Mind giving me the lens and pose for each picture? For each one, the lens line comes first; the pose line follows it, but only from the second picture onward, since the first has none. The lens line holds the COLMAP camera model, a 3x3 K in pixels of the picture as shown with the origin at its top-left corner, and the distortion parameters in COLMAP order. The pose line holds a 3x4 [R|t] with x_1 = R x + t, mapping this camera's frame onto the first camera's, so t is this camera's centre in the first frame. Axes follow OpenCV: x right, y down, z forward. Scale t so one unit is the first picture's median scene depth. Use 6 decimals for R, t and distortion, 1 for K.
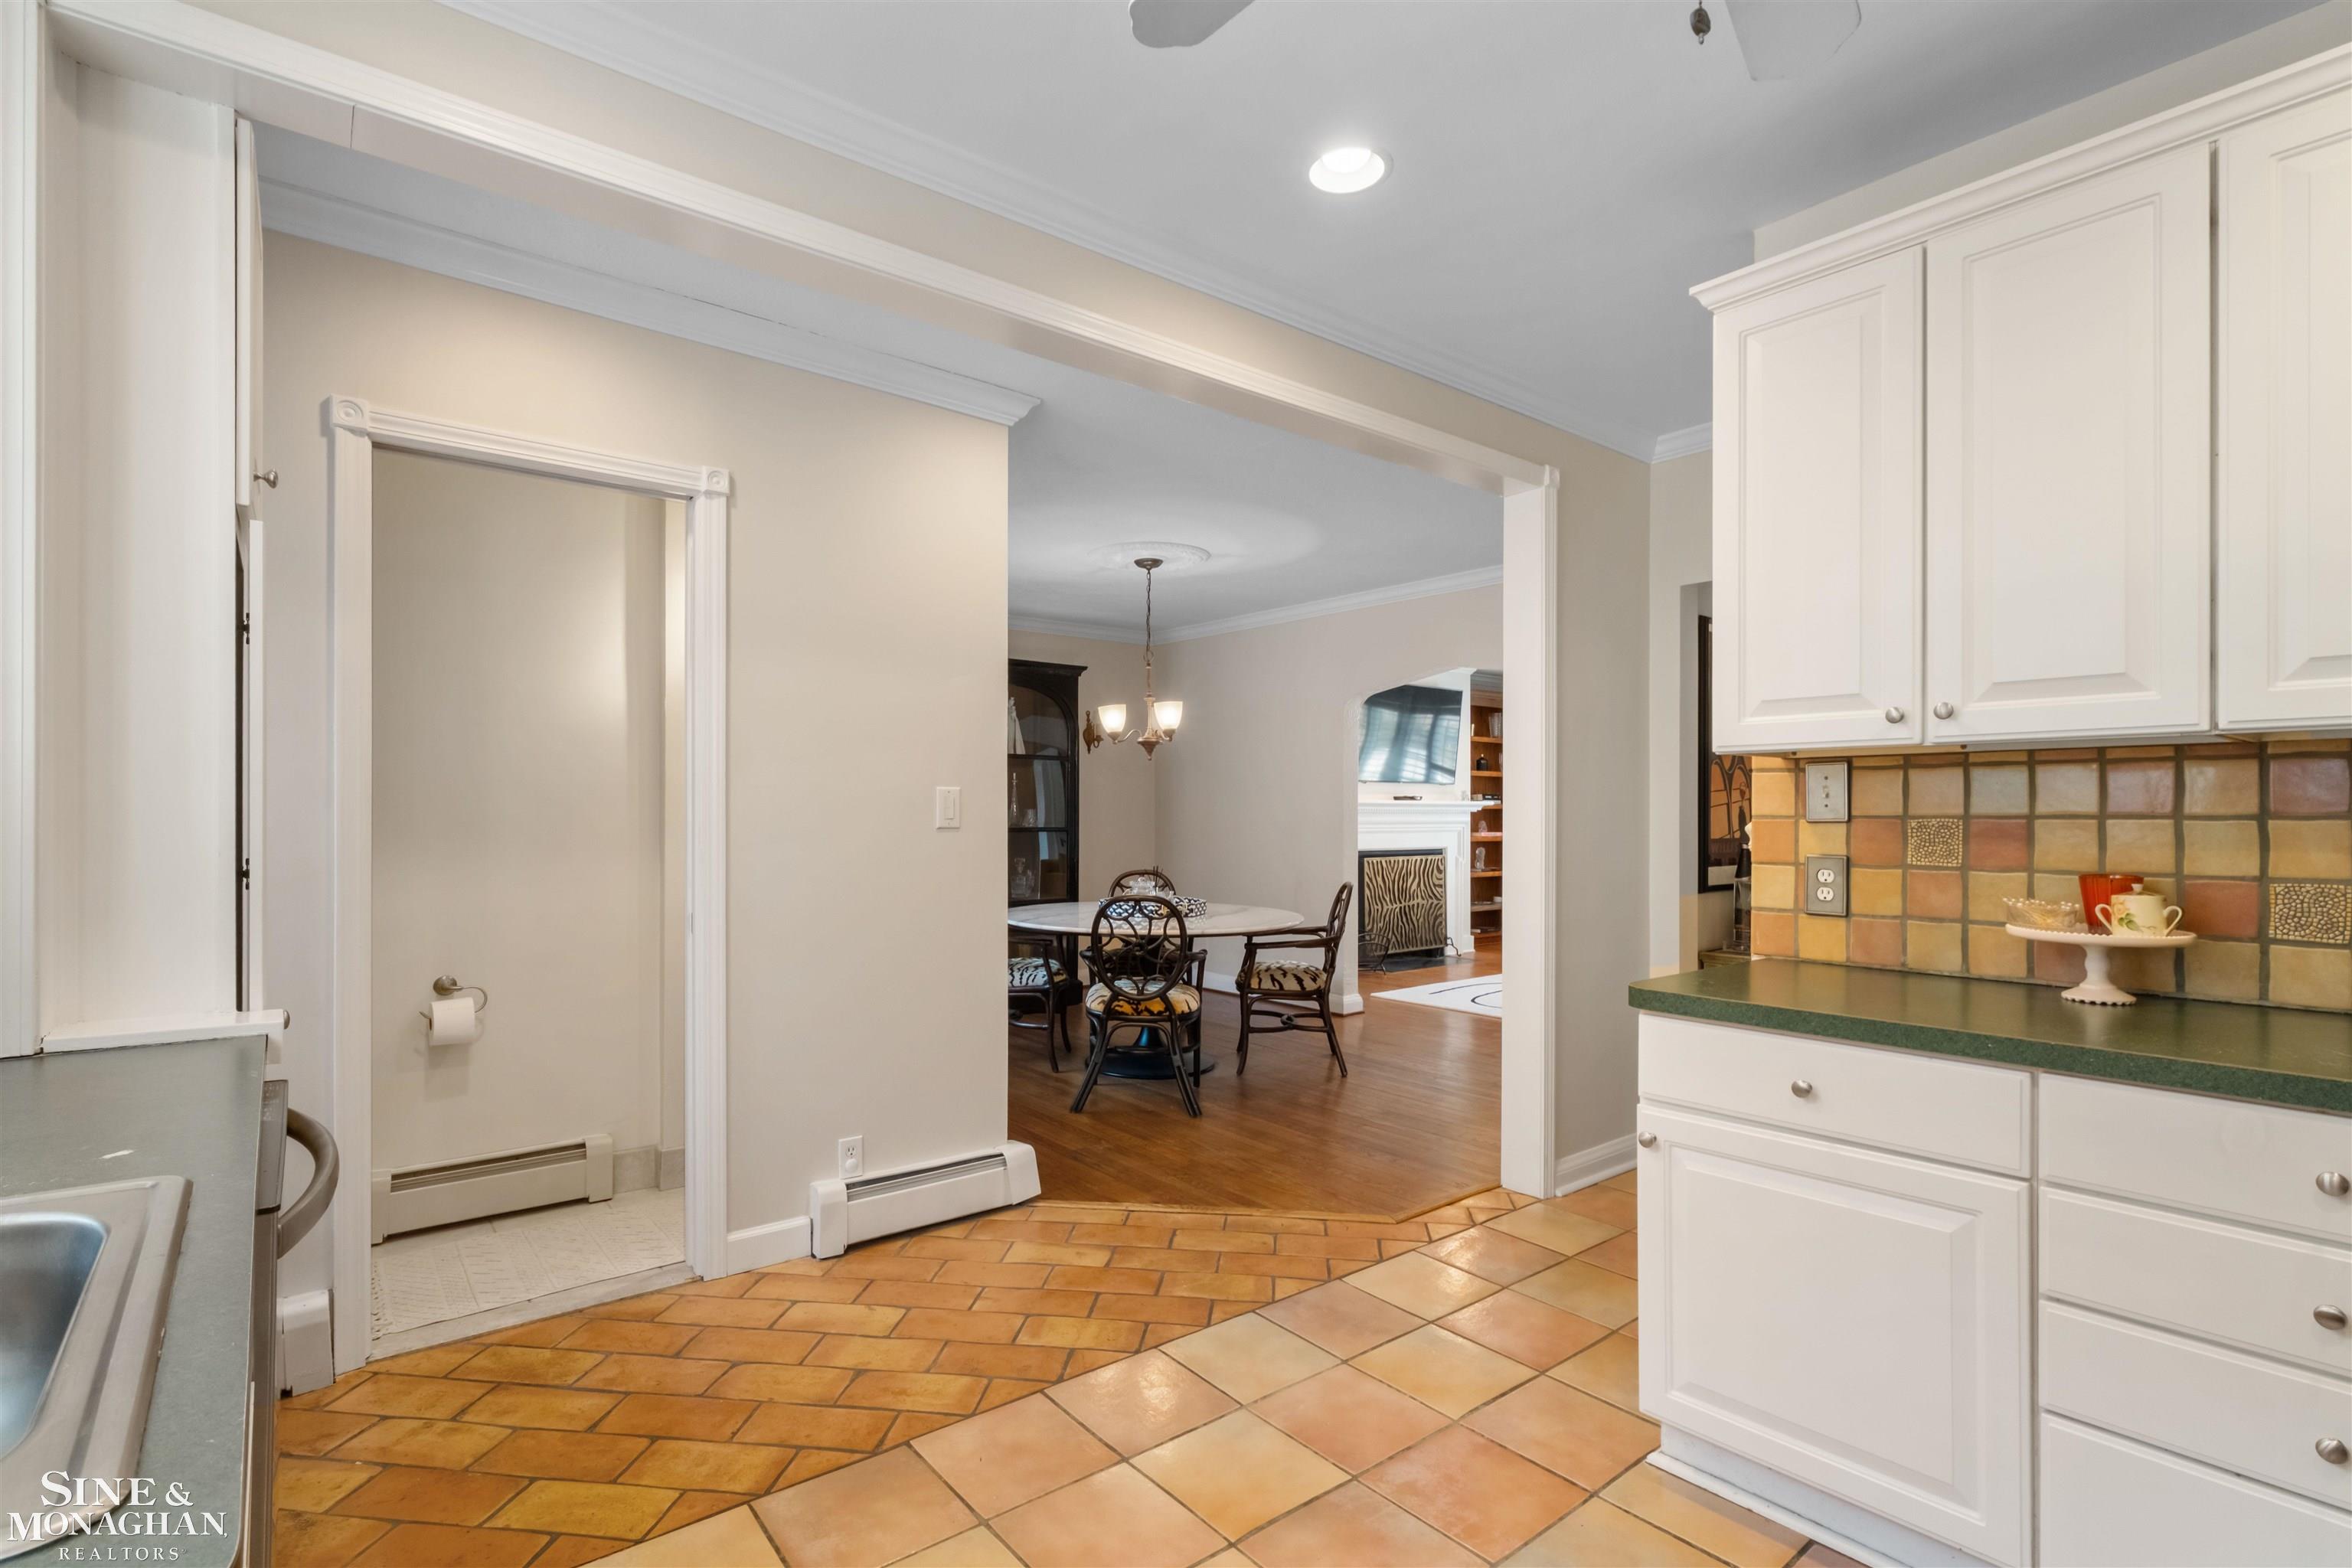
lens RADIAL K [[1114.5, 0, 1174.8], [0, 1114.5, 814.8], [0, 0, 1]] dist [0.001000, 0.000214]
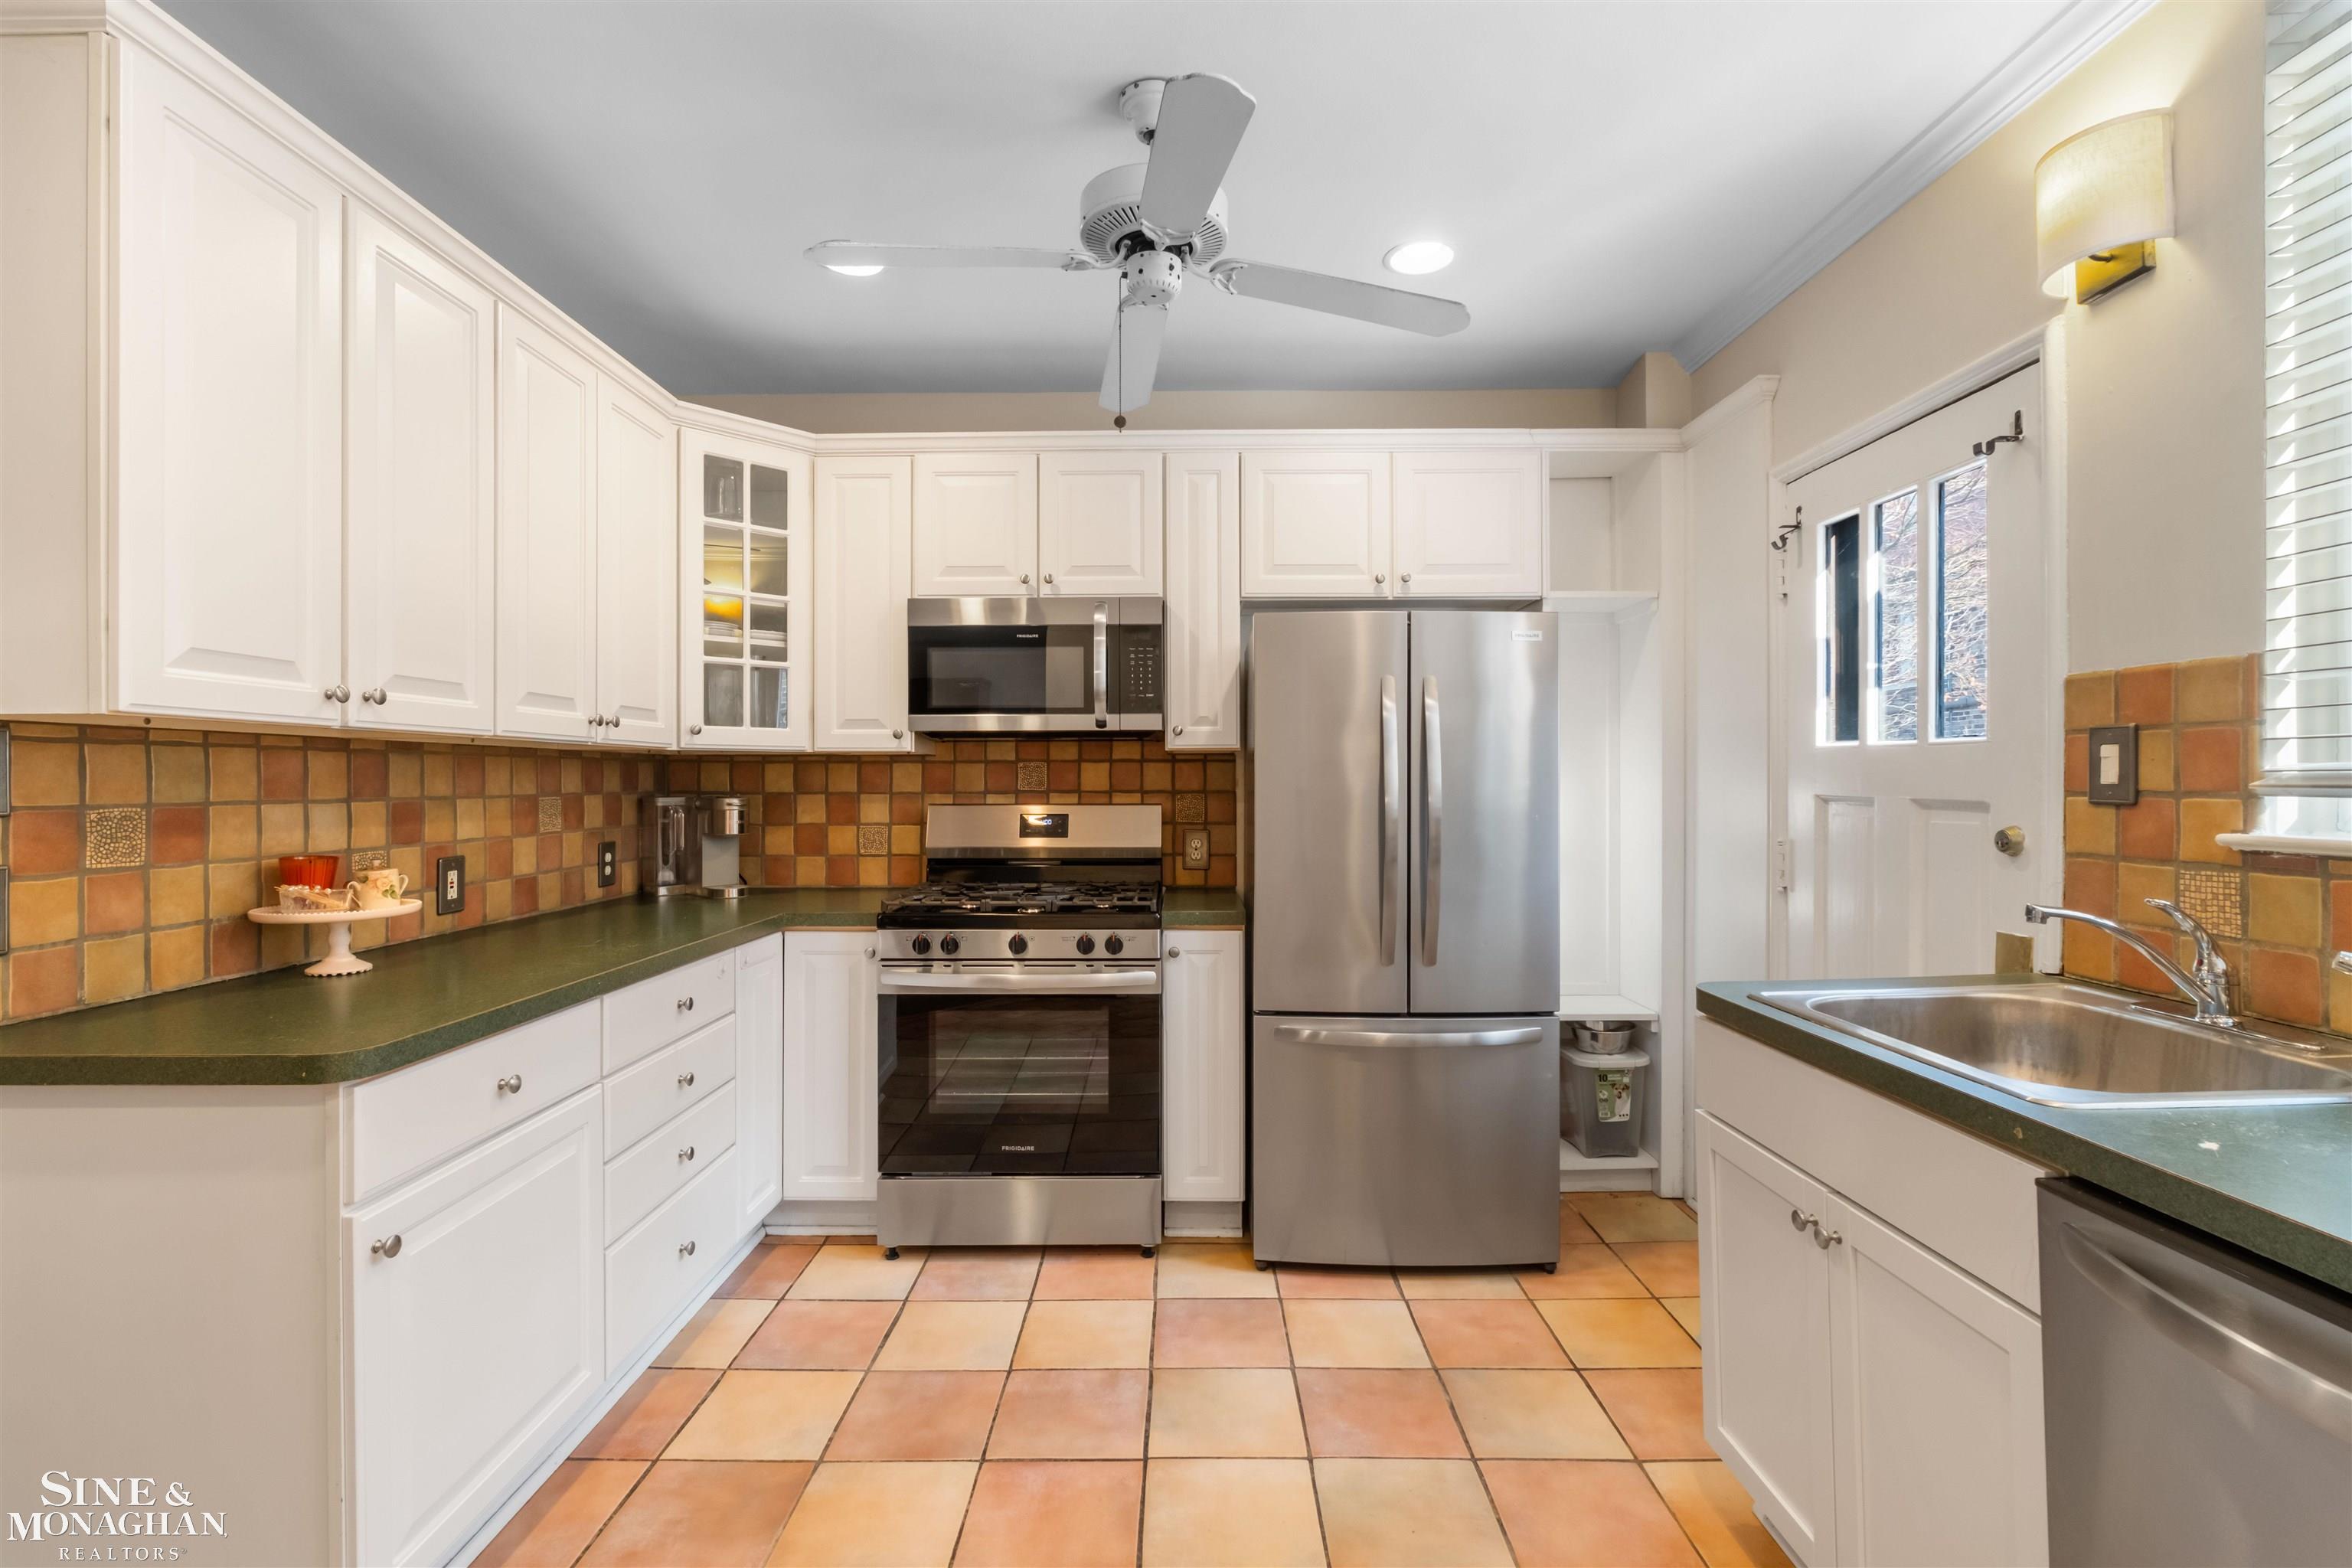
lens RADIAL K [[1062.8, 0, 1173.5], [0, 1062.8, 784.2], [0, 0, 1]] dist [-0.002191, 0.000956]
pose [[-0.771785, -0.001116, 0.635882, -0.385539], [0.002054, 0.999989, 0.004248, -0.015352], [-0.635880, 0.004585, -0.771775, 1.099582]]
